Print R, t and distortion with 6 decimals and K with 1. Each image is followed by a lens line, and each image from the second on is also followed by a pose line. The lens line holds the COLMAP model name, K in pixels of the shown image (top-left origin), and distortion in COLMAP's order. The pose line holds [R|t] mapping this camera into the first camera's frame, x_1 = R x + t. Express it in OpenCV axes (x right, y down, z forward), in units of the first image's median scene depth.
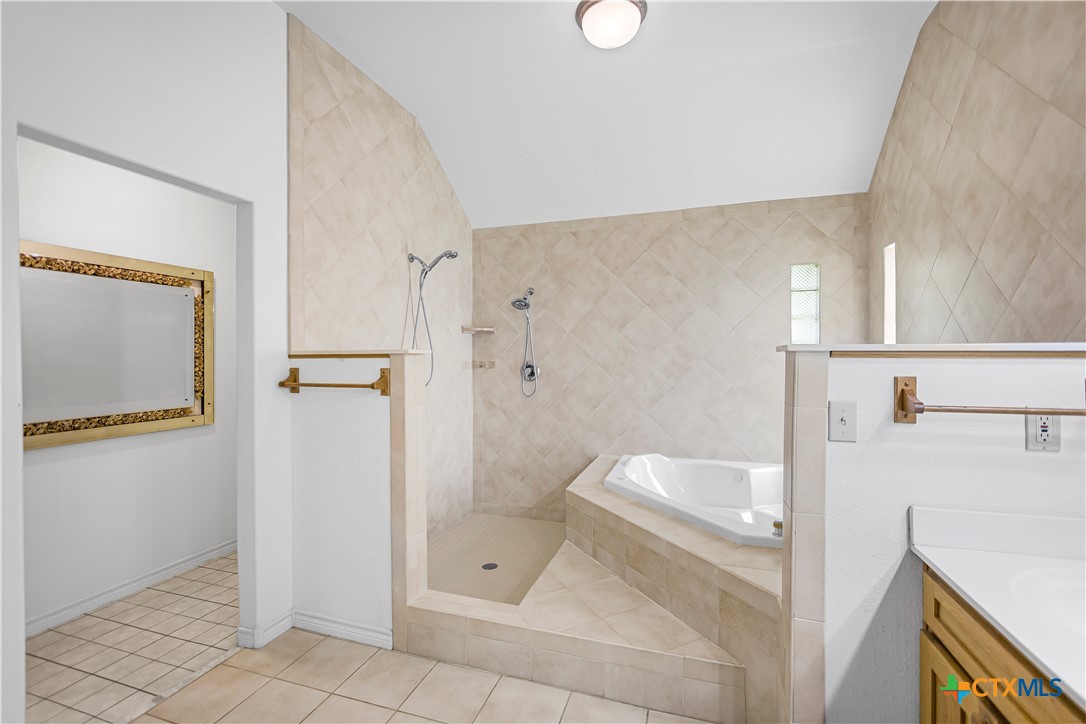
lens RADIAL K [[463.9, 0, 543.0], [0, 463.9, 358.5], [0, 0, 1]] dist [-0.001263, 0.000077]
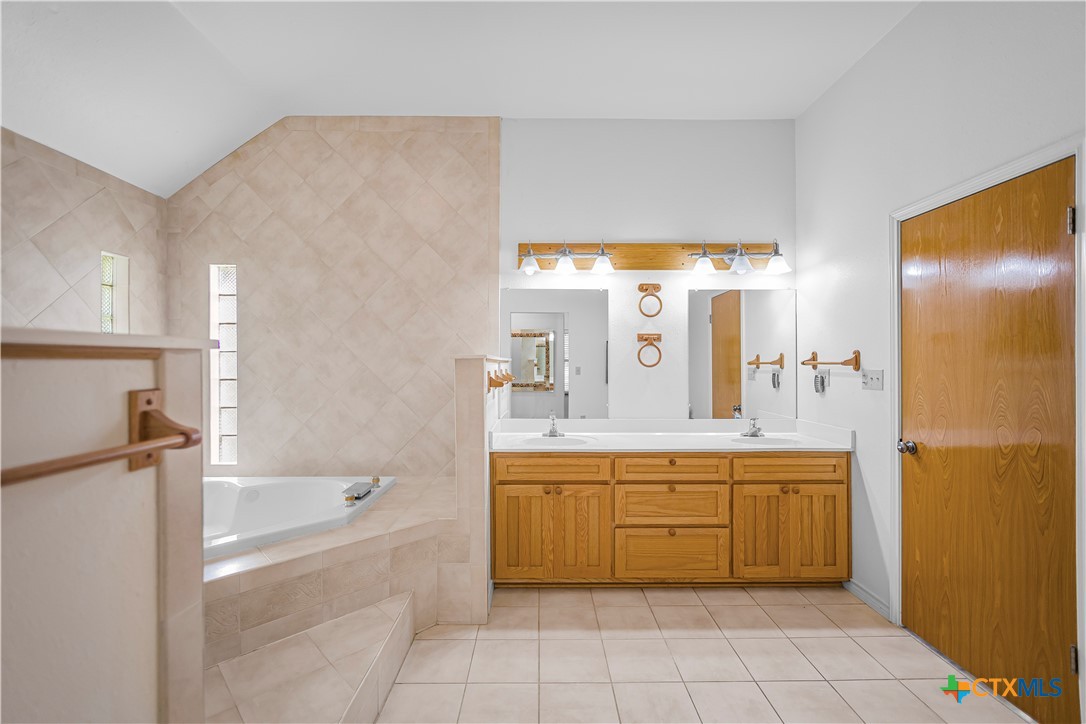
lens RADIAL K [[463.9, 0, 543.0], [0, 463.9, 358.5], [0, 0, 1]] dist [-0.001263, 0.000077]
pose [[-0.307799, 0.012928, 0.951363, -0.497012], [0.009306, 0.999901, -0.010577, 0.002892], [-0.951406, 0.005598, -0.307889, 0.533884]]
